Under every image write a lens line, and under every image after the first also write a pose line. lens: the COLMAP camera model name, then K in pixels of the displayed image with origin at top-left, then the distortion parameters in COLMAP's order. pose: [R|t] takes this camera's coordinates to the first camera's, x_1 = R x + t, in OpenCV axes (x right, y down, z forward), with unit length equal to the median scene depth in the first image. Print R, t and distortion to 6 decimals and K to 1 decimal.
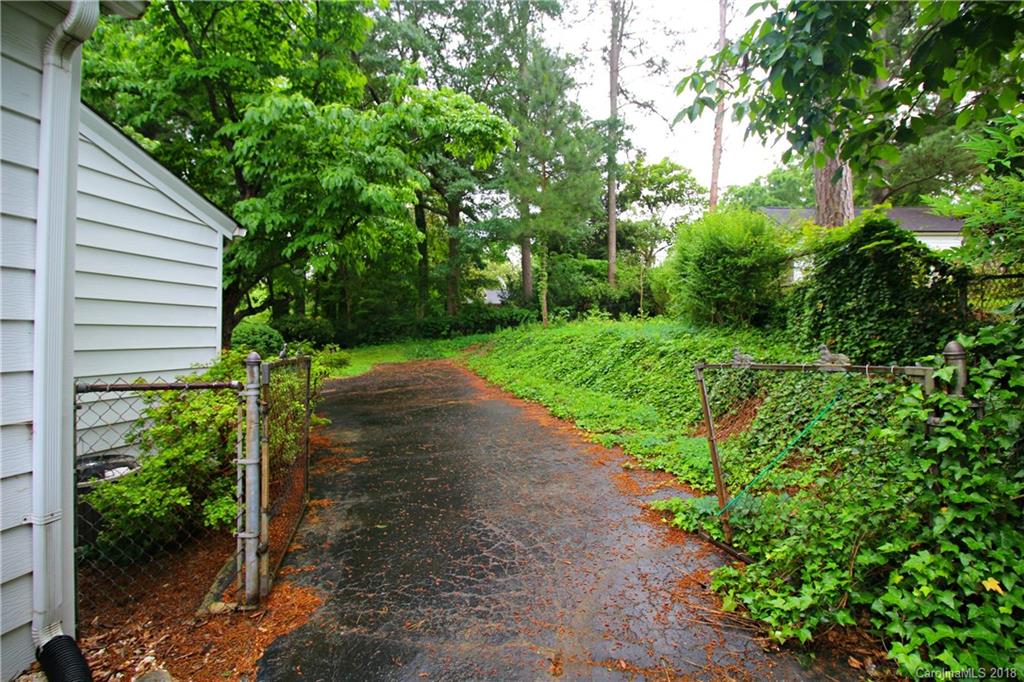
lens RADIAL K [[473.2, 0, 510.3], [0, 473.2, 331.3], [0, 0, 1]] dist [-0.000320, -0.011008]
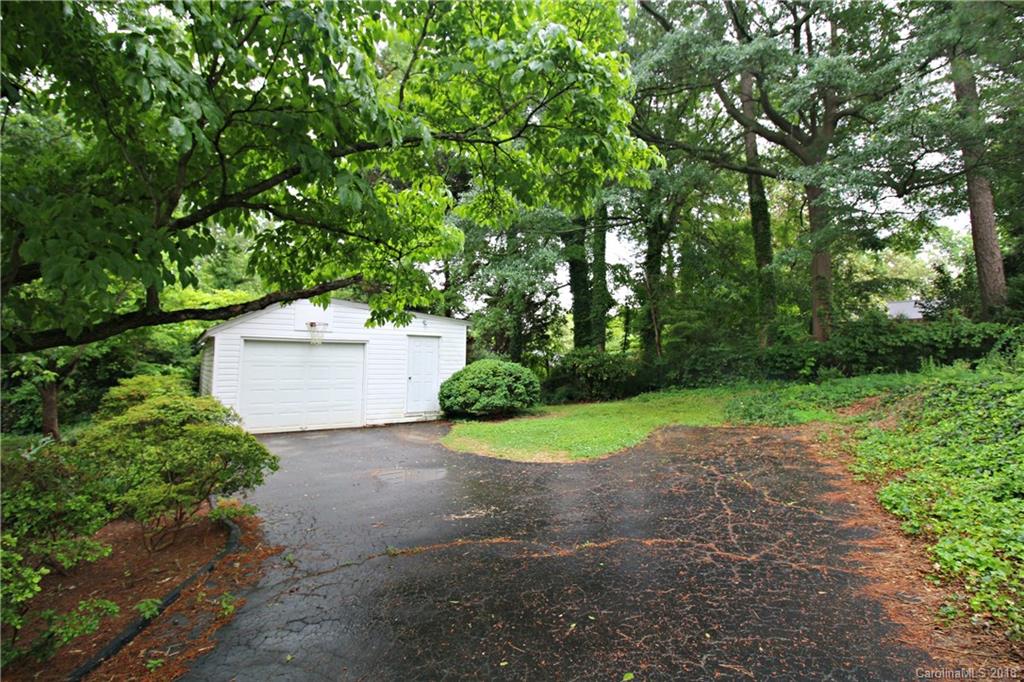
lens RADIAL K [[473.2, 0, 510.3], [0, 473.2, 331.3], [0, 0, 1]] dist [-0.000320, -0.011008]
pose [[0.747492, -0.049876, -0.662396, -0.022372], [0.005860, 0.997634, -0.068505, -0.008244], [0.664245, 0.047326, 0.746016, 0.318158]]
